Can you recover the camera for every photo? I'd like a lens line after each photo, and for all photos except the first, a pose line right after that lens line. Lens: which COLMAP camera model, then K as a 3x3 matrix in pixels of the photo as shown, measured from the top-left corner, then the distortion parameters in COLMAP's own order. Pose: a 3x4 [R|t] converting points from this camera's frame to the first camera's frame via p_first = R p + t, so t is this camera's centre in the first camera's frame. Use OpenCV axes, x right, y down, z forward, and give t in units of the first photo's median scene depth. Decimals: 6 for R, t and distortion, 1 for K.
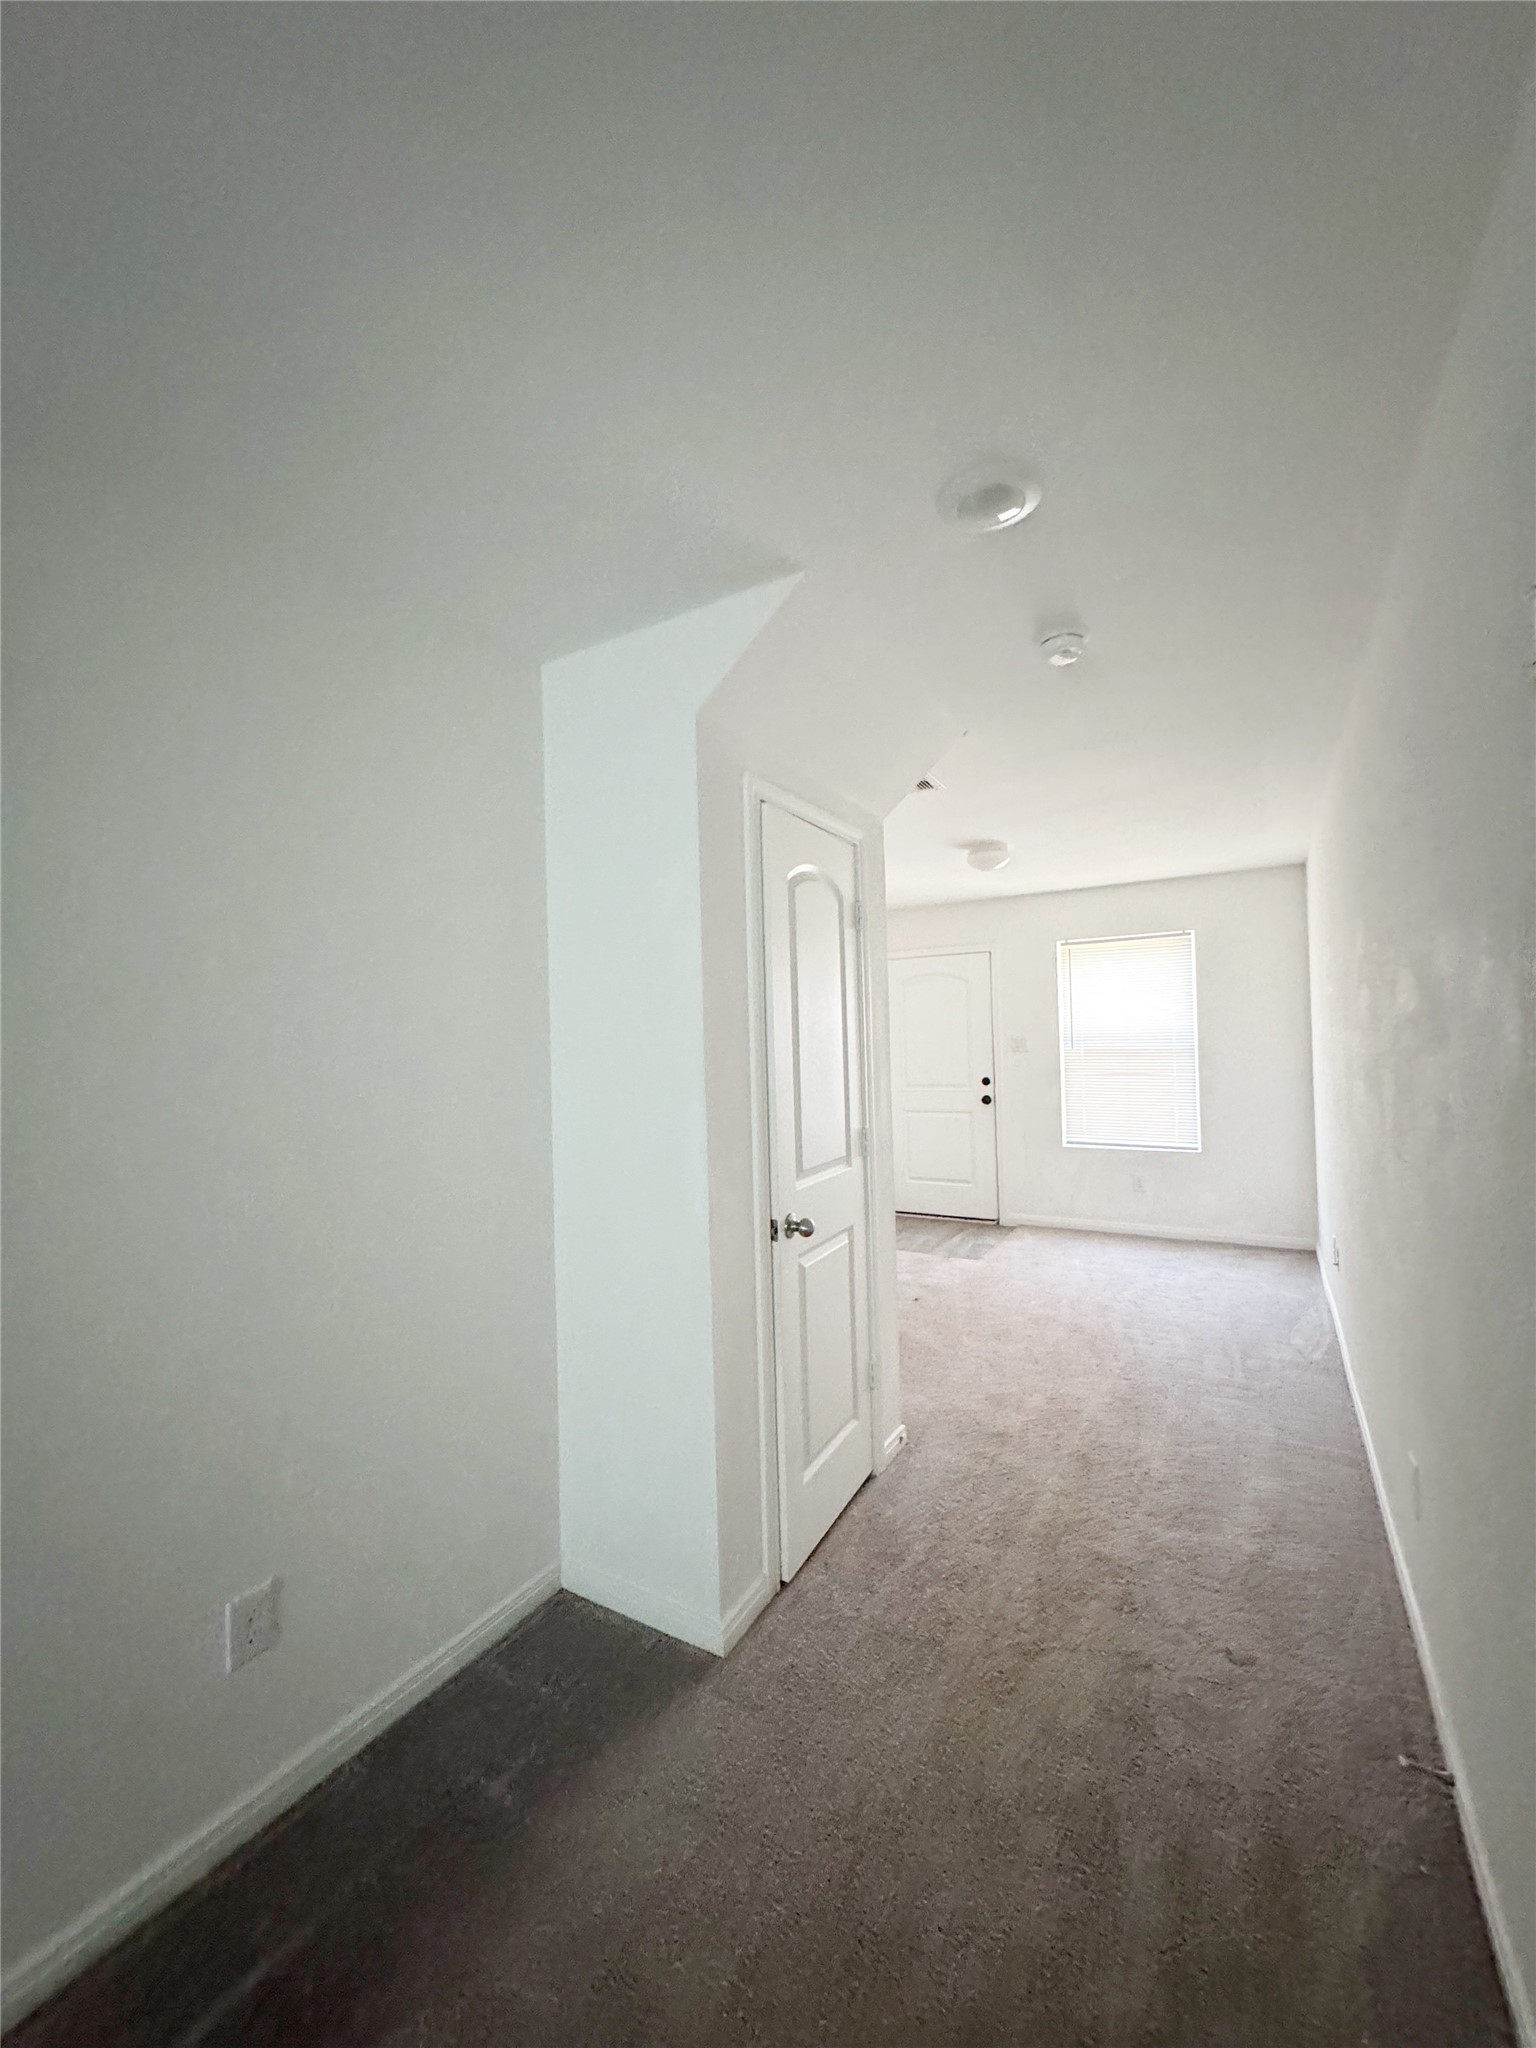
lens RADIAL K [[817.9, 0, 777.9], [0, 817.9, 1025.7], [0, 0, 1]] dist [-0.000110, -0.000027]
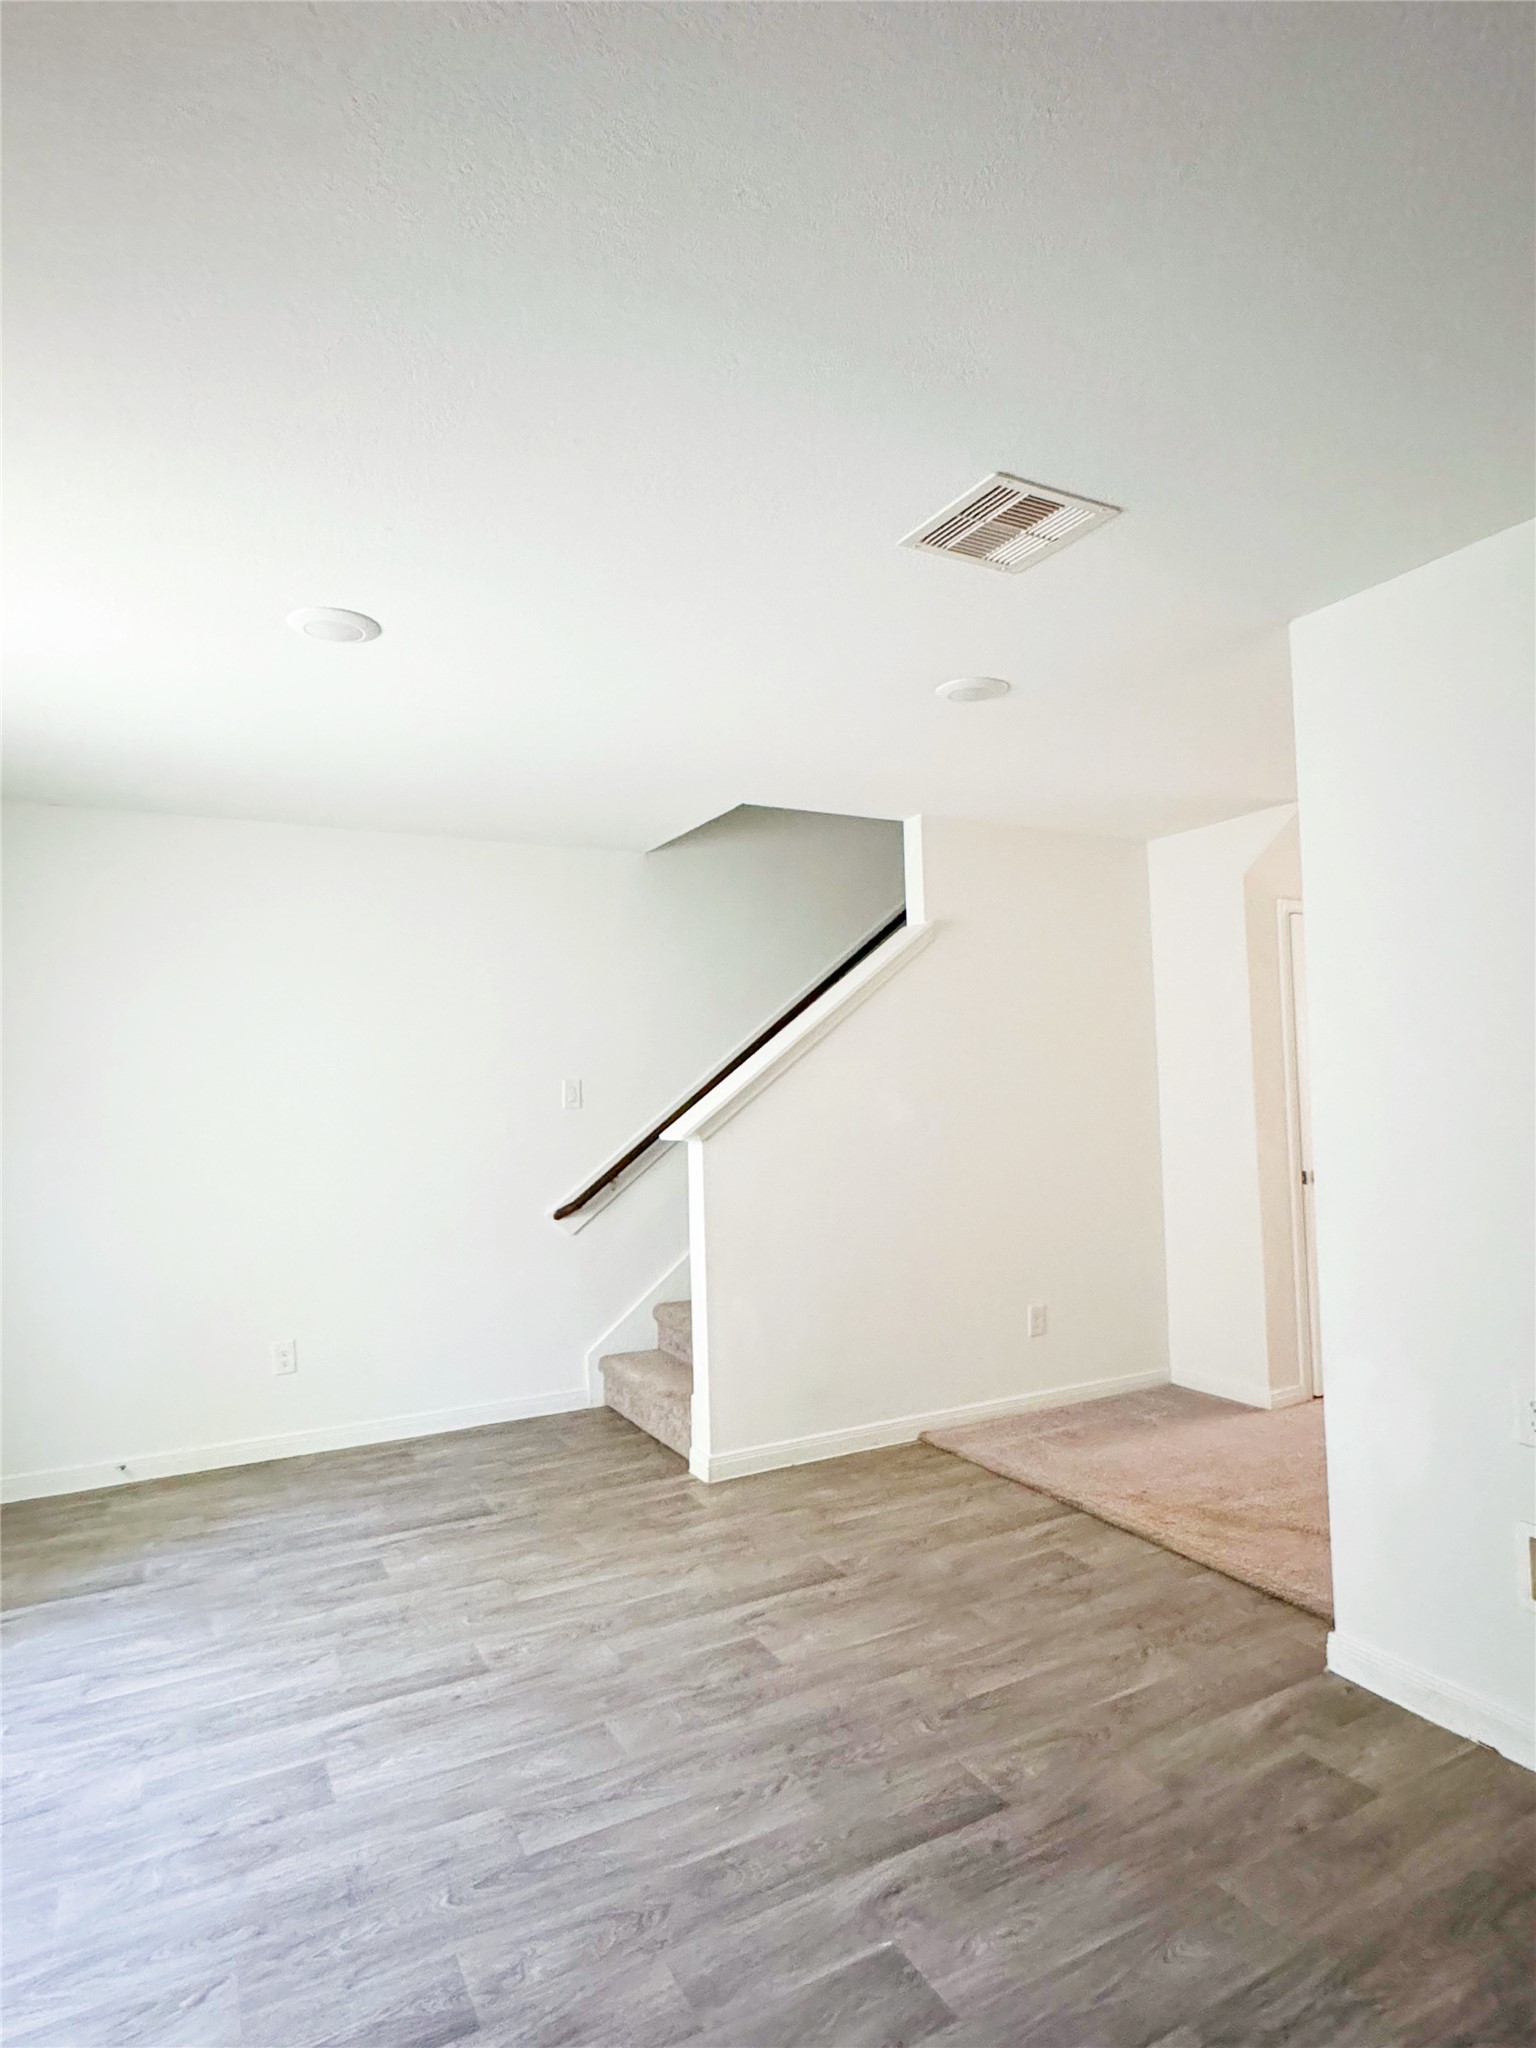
lens RADIAL K [[1124.2, 0, 768.0], [0, 1124.2, 1024.0], [0, 0, 1]] dist [0.001767, 0.000383]
pose [[0.871387, -0.022689, -0.490072, 0.173194], [0.008858, 0.999495, -0.030523, 0.009356], [0.490516, 0.022256, 0.871148, -1.497284]]
